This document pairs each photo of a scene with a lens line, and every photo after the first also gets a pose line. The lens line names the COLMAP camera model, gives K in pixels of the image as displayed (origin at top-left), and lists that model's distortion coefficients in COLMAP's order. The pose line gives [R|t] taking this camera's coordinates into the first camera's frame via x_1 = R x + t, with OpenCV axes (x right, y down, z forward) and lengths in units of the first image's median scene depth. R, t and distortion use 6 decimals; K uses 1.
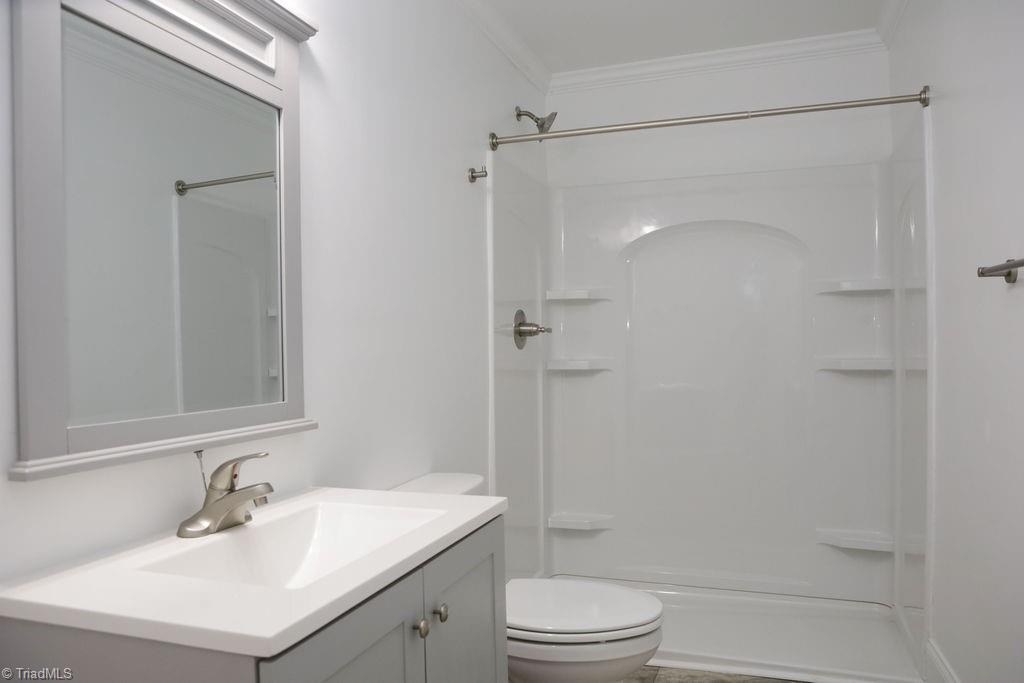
lens RADIAL K [[703.4, 0, 515.4], [0, 703.4, 345.8], [0, 0, 1]] dist [-0.104435, 0.082924]
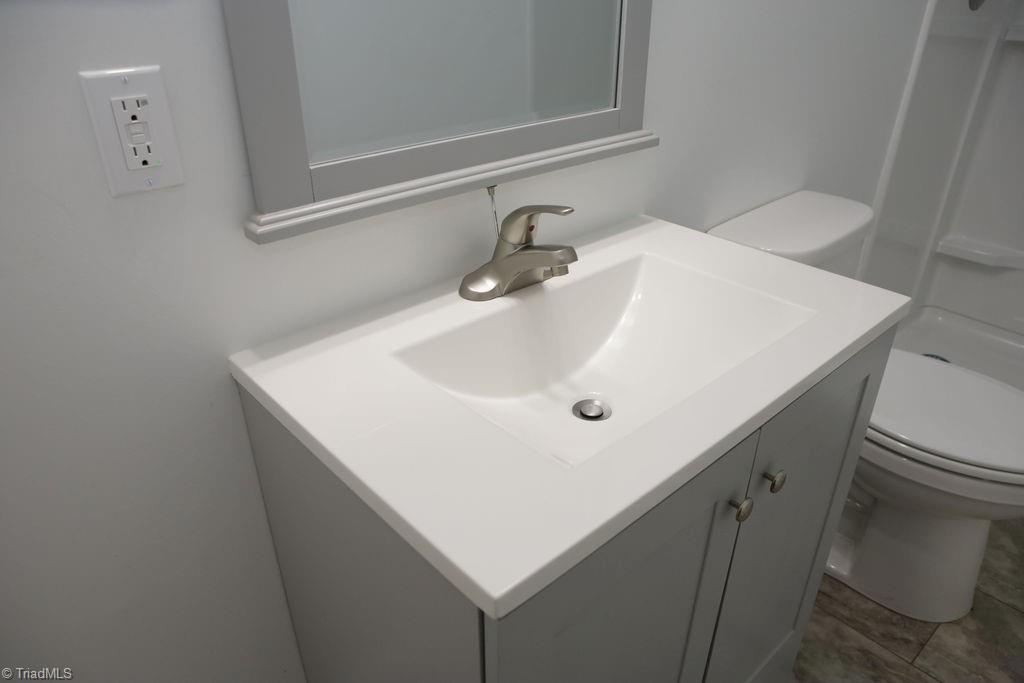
lens RADIAL K [[703.4, 0, 515.4], [0, 703.4, 345.8], [0, 0, 1]] dist [-0.104435, 0.082924]
pose [[0.874023, 0.254047, -0.414178, -0.074183], [-0.021381, 0.871705, 0.489565, -0.070992], [0.485414, -0.419035, 0.767322, 0.355578]]
